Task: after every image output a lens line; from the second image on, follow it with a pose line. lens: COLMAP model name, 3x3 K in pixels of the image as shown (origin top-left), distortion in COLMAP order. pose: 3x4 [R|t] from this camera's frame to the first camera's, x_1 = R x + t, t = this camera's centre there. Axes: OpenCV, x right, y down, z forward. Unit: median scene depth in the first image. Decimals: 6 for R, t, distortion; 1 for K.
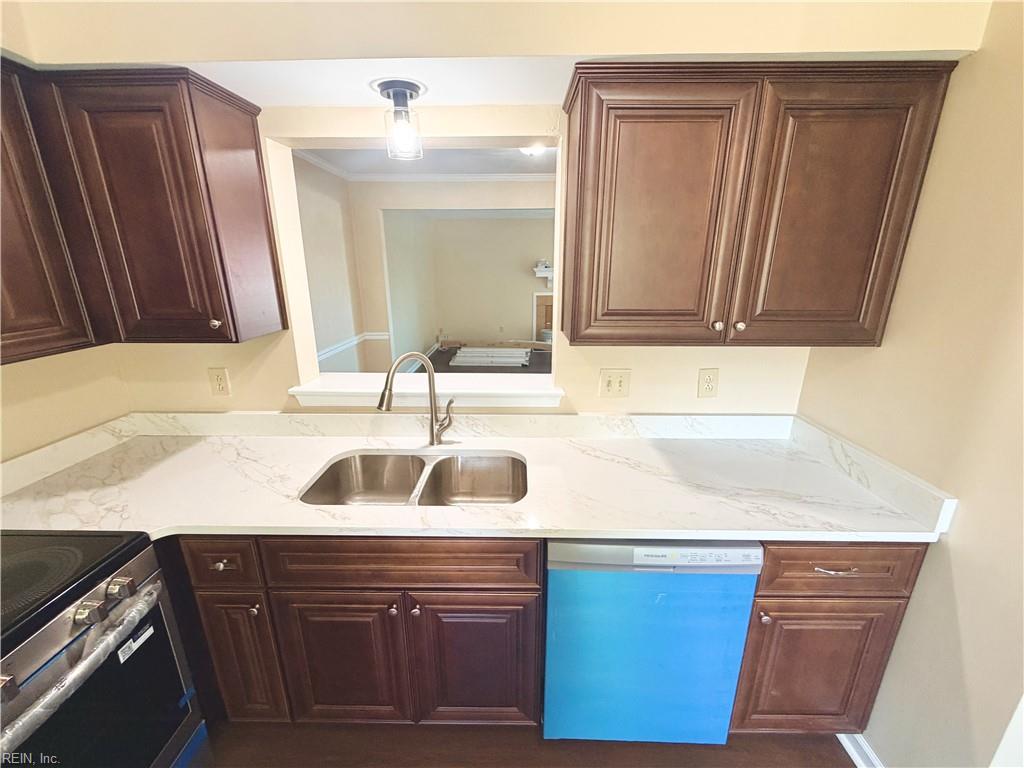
lens RADIAL K [[406.5, 0, 510.7], [0, 406.5, 385.2], [0, 0, 1]] dist [-0.001234, -0.000429]
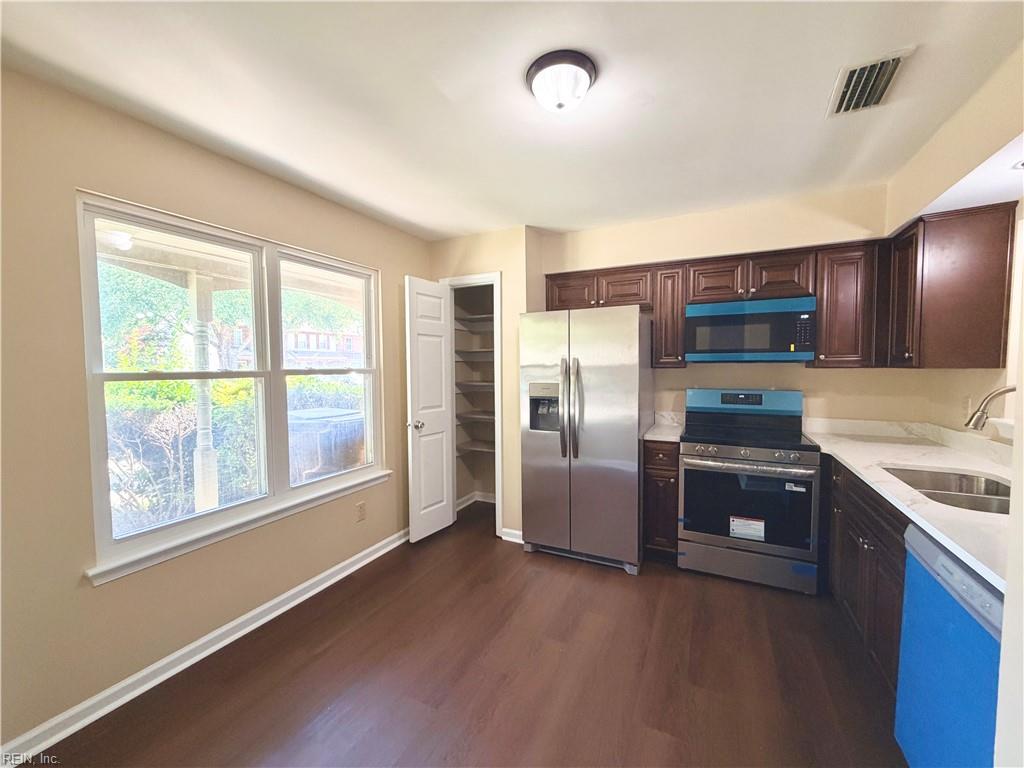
lens RADIAL K [[406.5, 0, 510.7], [0, 406.5, 385.2], [0, 0, 1]] dist [-0.001234, -0.000429]
pose [[-0.433648, 0.052525, -0.899550, 1.361125], [-0.248489, 0.952619, 0.175413, 0.070980], [0.866143, 0.299595, -0.400049, 0.283248]]
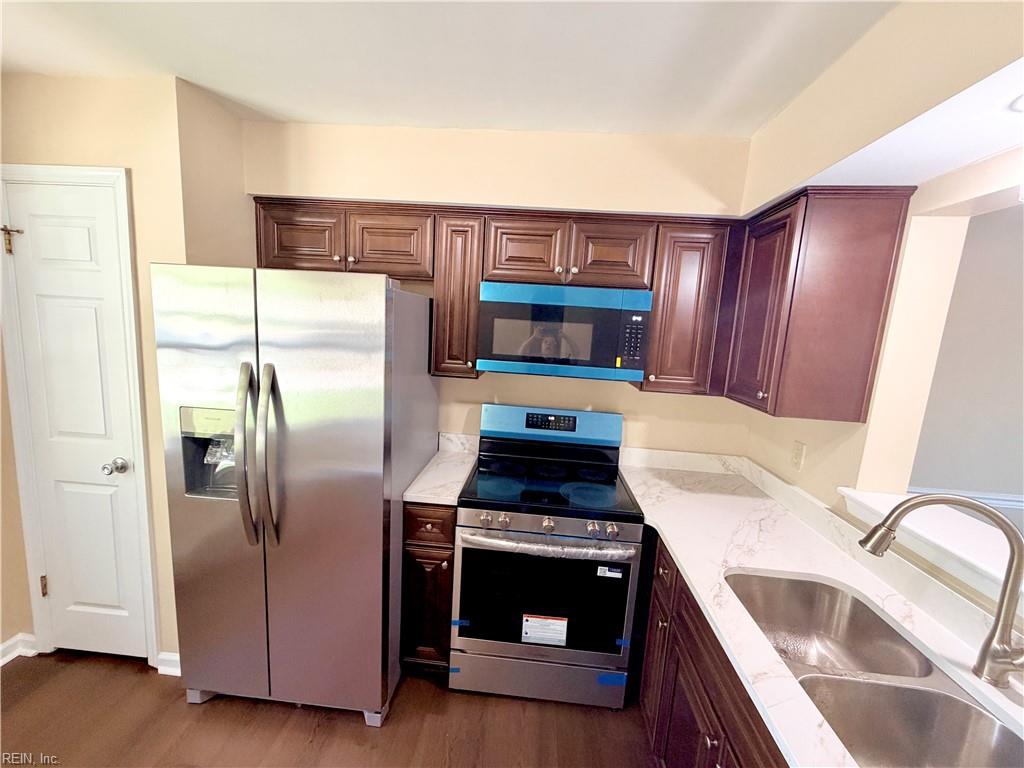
lens RADIAL K [[410.6, 0, 510.1], [0, 410.6, 384.7], [0, 0, 1]] dist [0.000514, -0.000018]
pose [[-0.058323, 0.141666, -0.988195, 0.417755], [-0.342426, 0.926987, 0.153101, -0.105453], [0.937733, 0.347313, -0.005554, 0.316066]]
